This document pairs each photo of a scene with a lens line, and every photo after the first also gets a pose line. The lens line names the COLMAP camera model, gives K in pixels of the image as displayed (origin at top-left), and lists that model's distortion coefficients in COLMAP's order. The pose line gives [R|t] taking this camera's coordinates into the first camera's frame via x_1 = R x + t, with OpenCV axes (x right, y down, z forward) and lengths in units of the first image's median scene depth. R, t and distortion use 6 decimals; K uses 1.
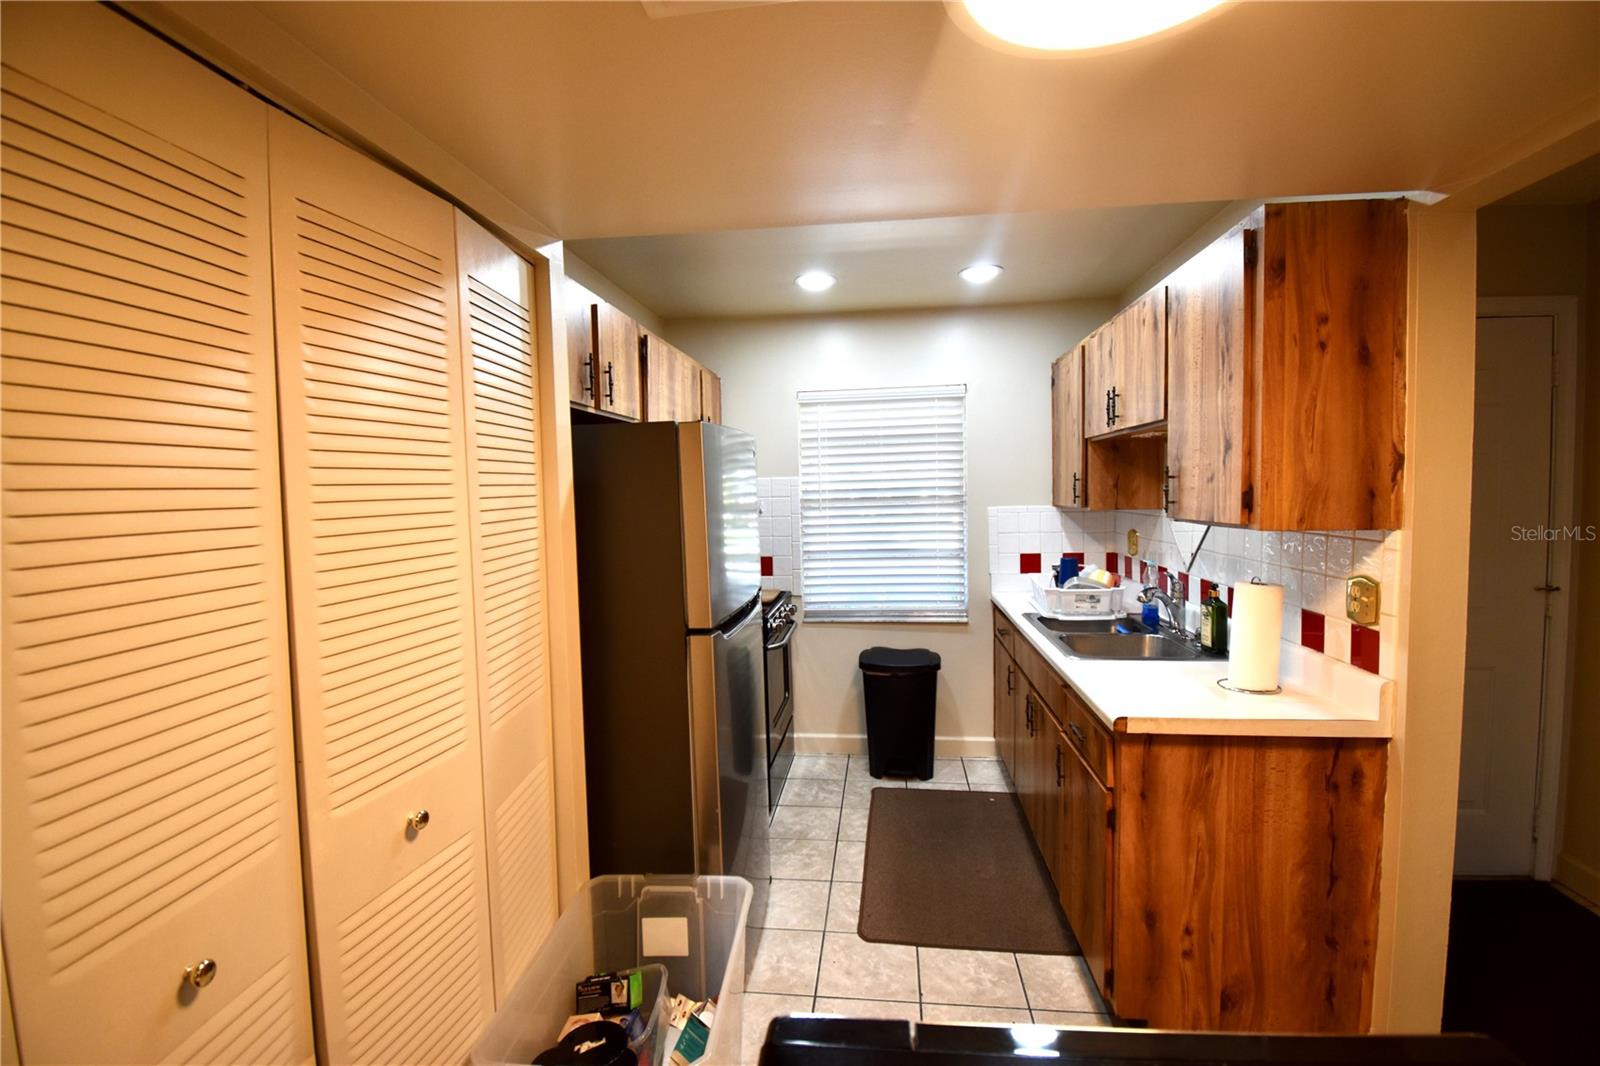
lens RADIAL K [[707.7, 0, 802.3], [0, 707.7, 528.8], [0, 0, 1]] dist [0.019511, -0.024638]
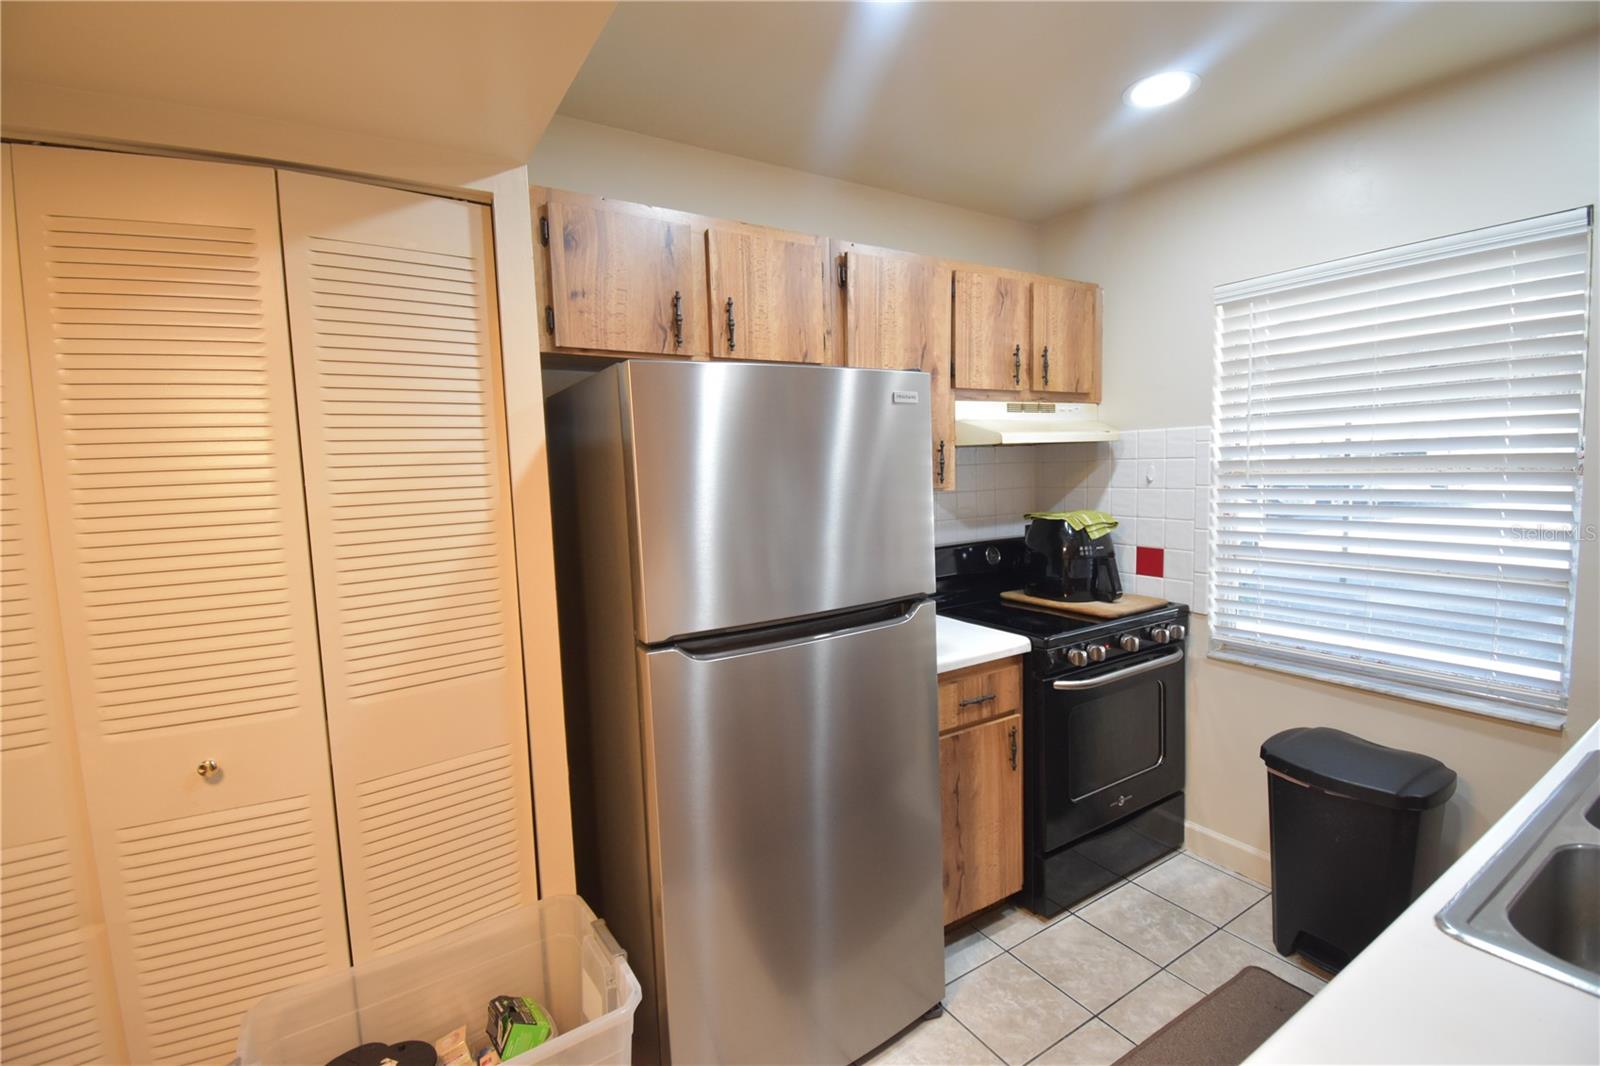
lens RADIAL K [[707.7, 0, 802.3], [0, 707.7, 528.8], [0, 0, 1]] dist [0.019511, -0.024638]
pose [[0.628423, 0.073223, -0.774418, 0.322937], [-0.028187, 0.997049, 0.071400, -0.021608], [0.777361, -0.023041, 0.628633, 0.403134]]
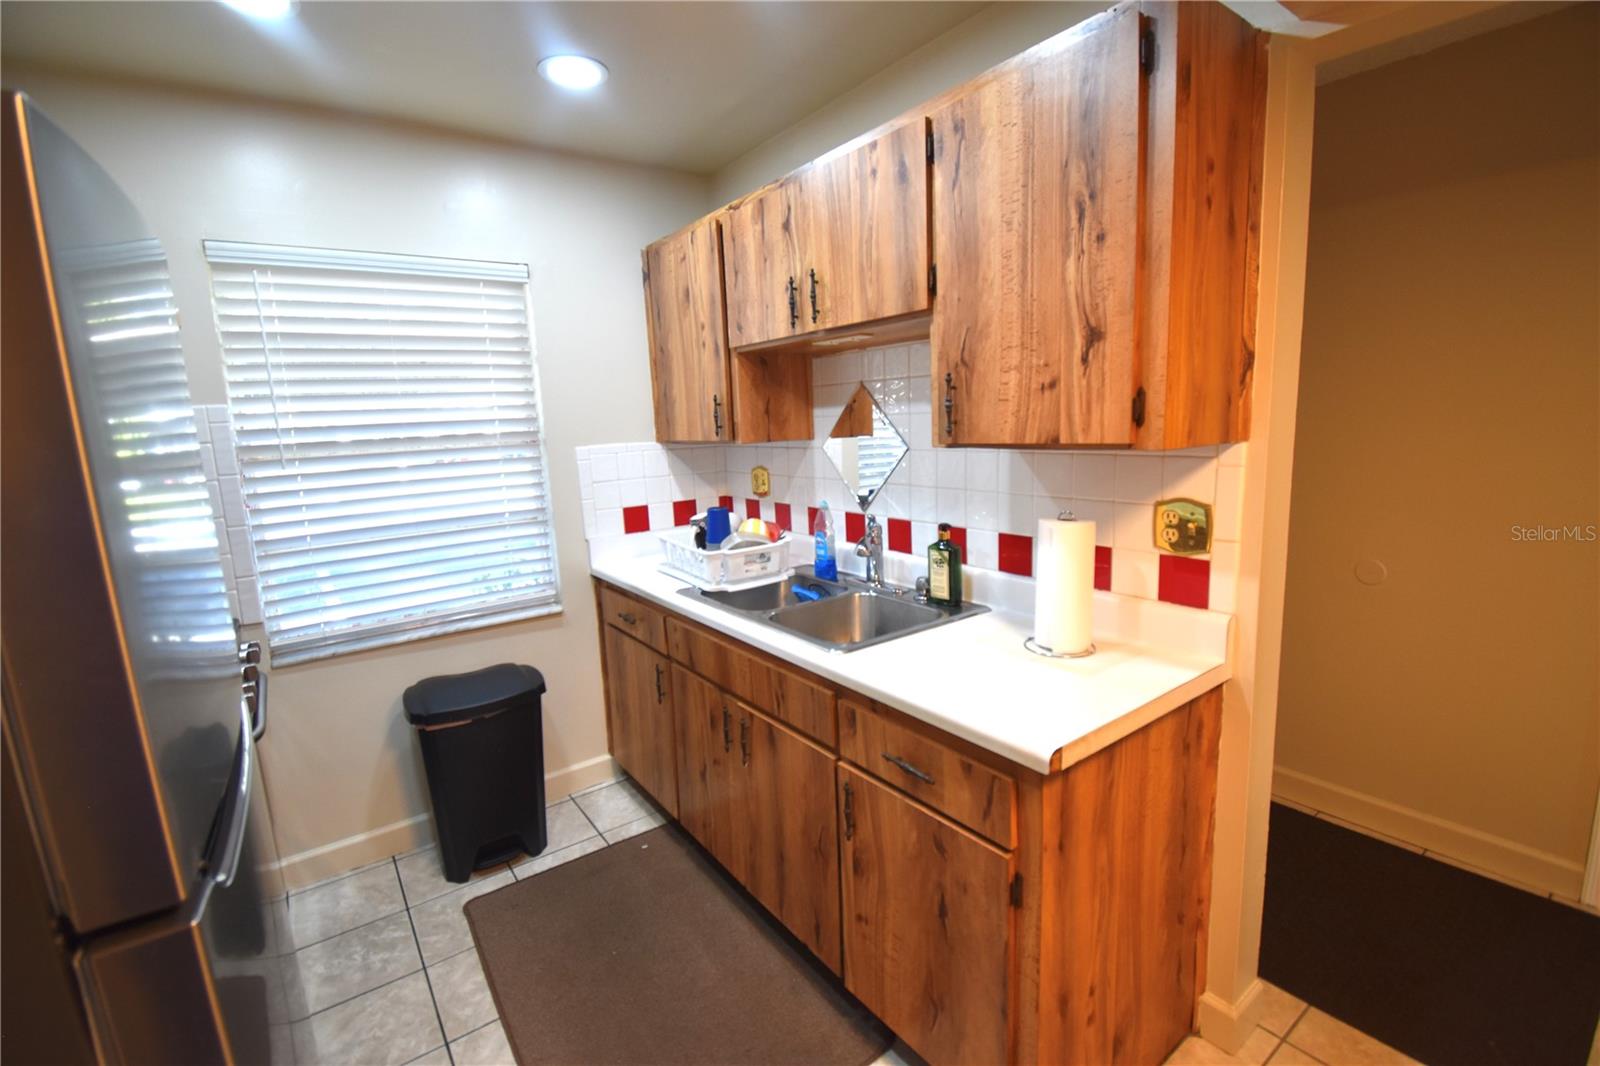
lens RADIAL K [[707.7, 0, 802.3], [0, 707.7, 528.8], [0, 0, 1]] dist [0.019511, -0.024638]
pose [[0.728460, -0.118332, 0.674791, -0.074187], [0.065680, 0.992496, 0.103142, -0.009449], [-0.681932, -0.030815, 0.730766, 0.387884]]
